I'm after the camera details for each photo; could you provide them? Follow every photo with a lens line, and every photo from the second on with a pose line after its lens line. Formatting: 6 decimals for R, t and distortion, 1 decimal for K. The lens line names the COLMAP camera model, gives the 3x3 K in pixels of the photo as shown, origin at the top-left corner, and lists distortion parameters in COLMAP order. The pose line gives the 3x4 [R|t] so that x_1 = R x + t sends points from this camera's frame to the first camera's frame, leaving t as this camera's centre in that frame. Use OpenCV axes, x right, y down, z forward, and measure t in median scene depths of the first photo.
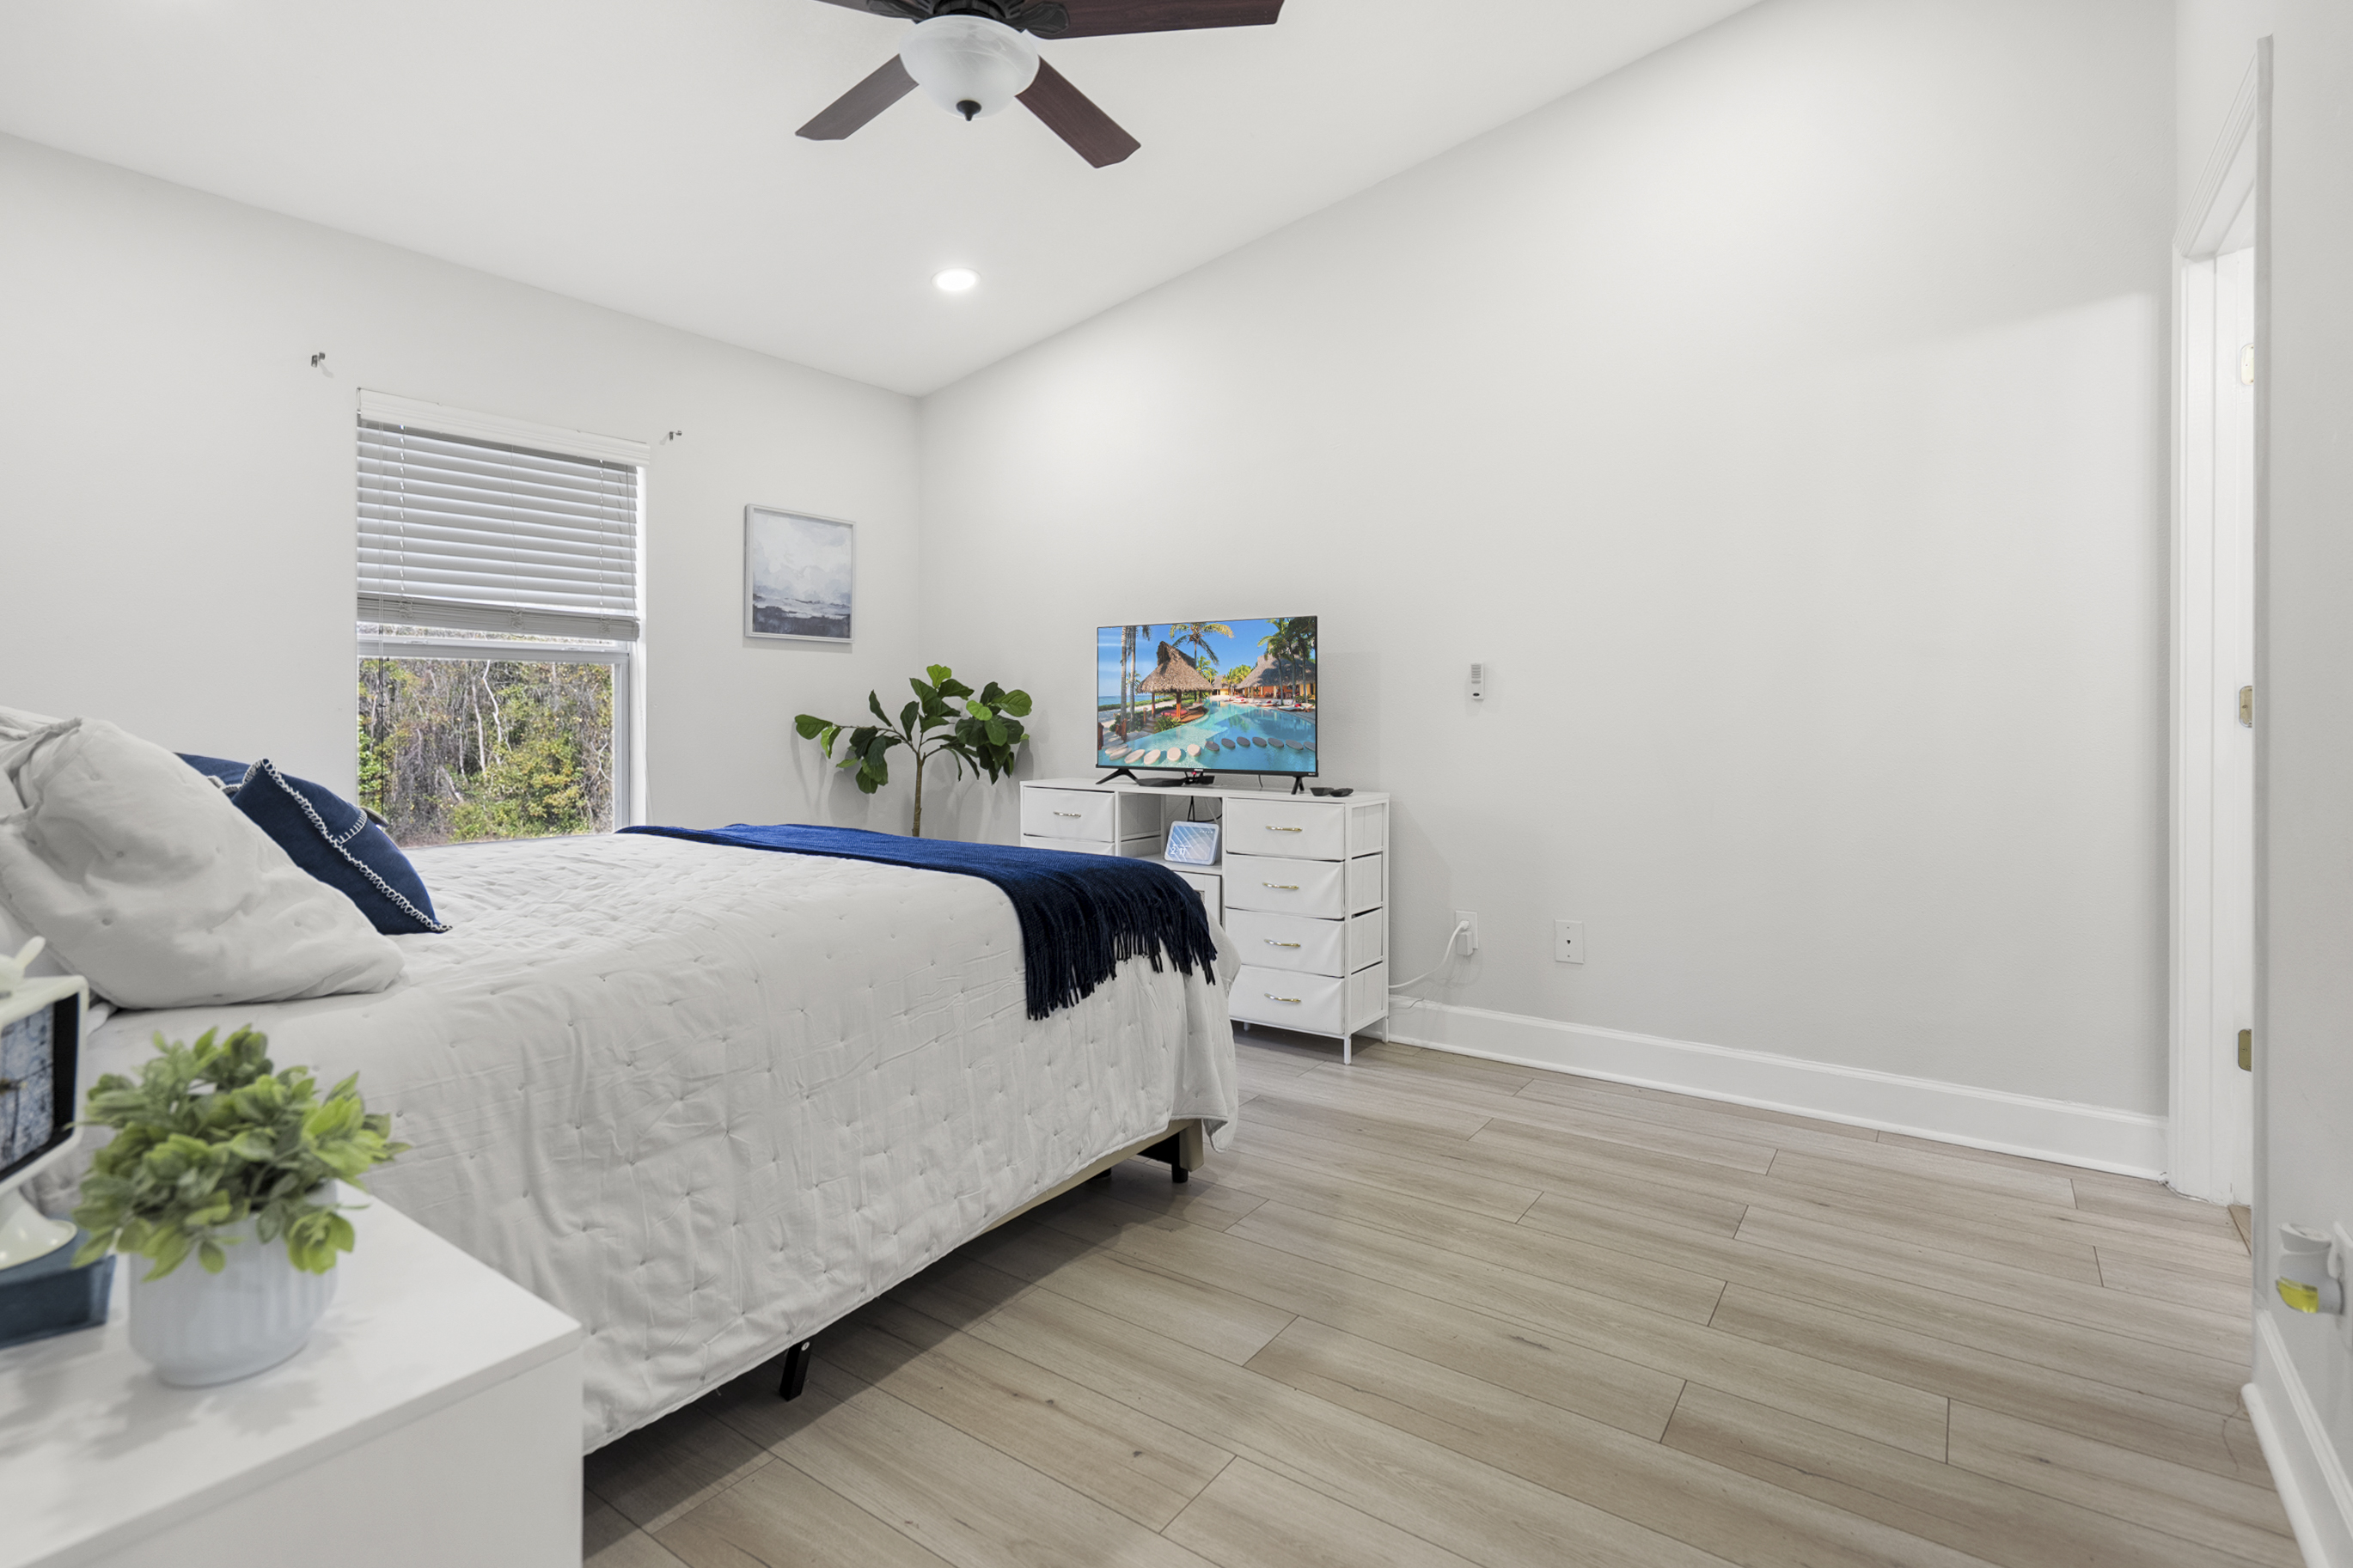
lens RADIAL K [[1093.0, 0, 1187.4], [0, 1093.0, 712.9], [0, 0, 1]] dist [-0.004866, 0.001571]
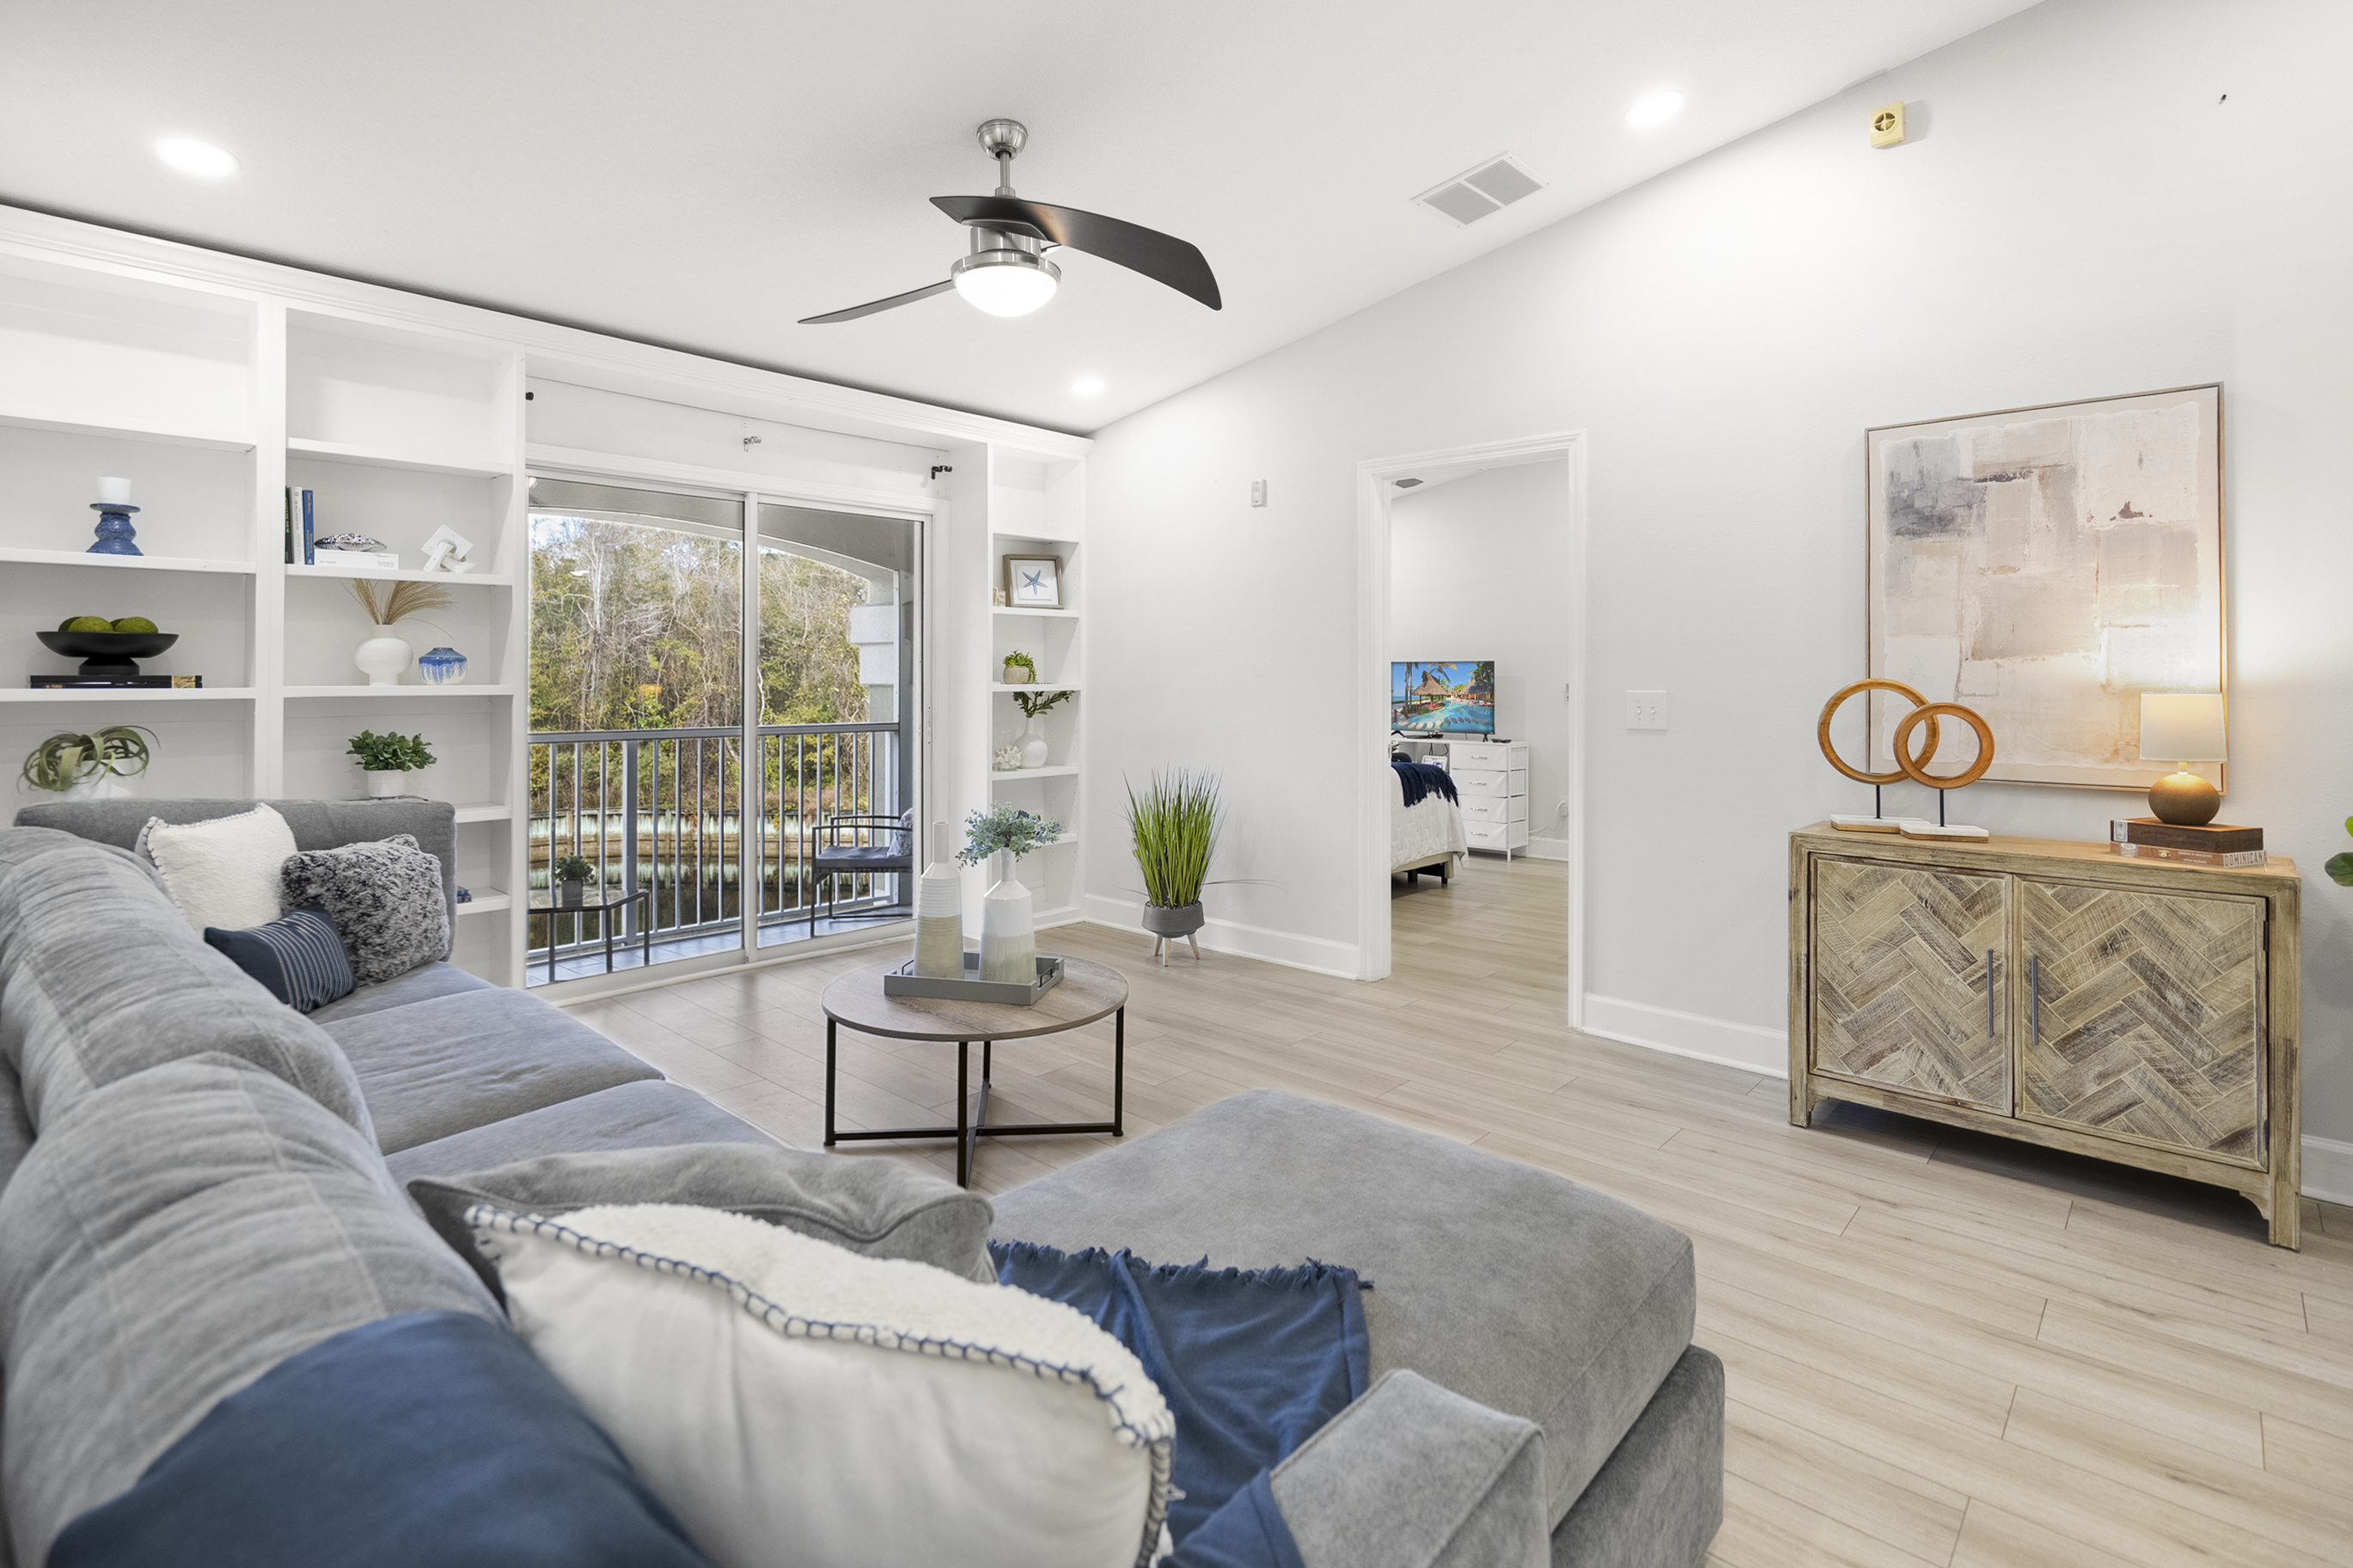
lens RADIAL K [[1093.0, 0, 1192.3], [0, 1093.0, 675.6], [0, 0, 1]] dist [-0.004866, 0.001571]
pose [[0.989694, 0.005417, -0.143095, -0.176677], [-0.006439, 0.999957, -0.006685, -0.043270], [0.143052, 0.007538, 0.989686, -1.314048]]
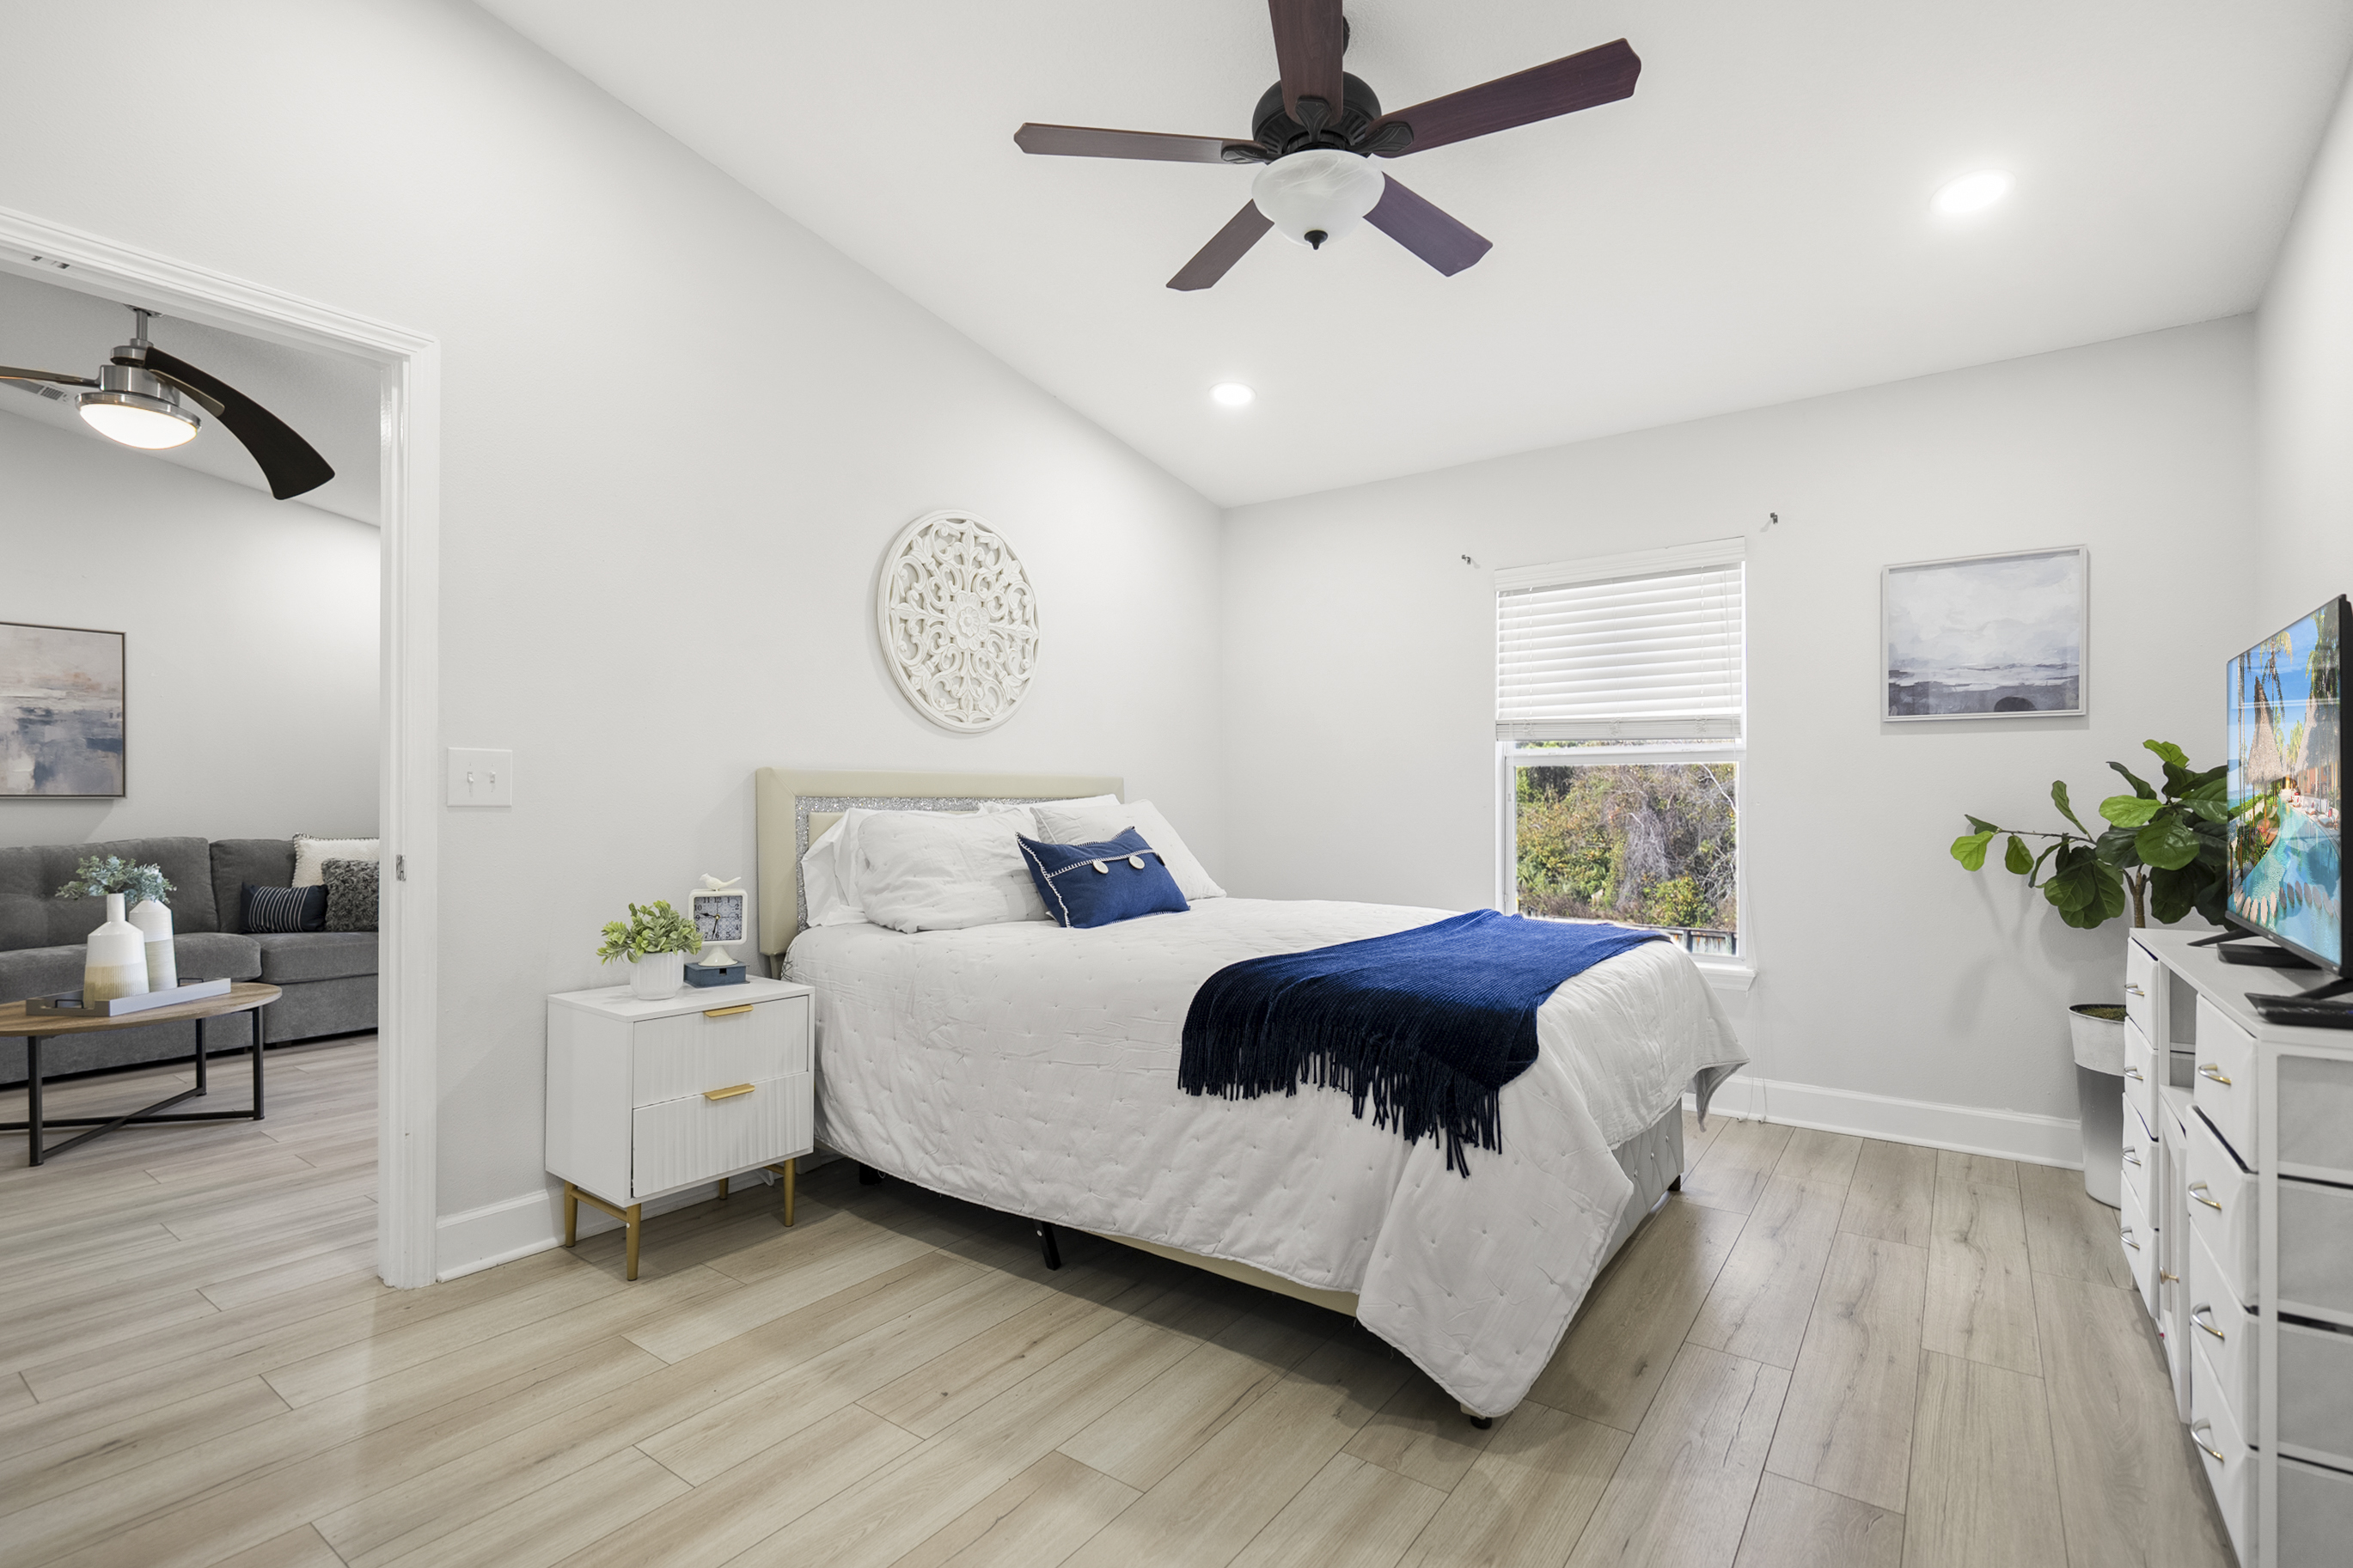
lens RADIAL K [[1093.0, 0, 1192.2], [0, 1093.0, 796.3], [0, 0, 1]] dist [-0.004866, 0.001571]
pose [[-0.001670, -0.006082, -0.999980, 0.563034], [-0.003209, 0.999976, -0.006076, -0.006654], [0.999993, 0.003199, -0.001689, 0.587515]]
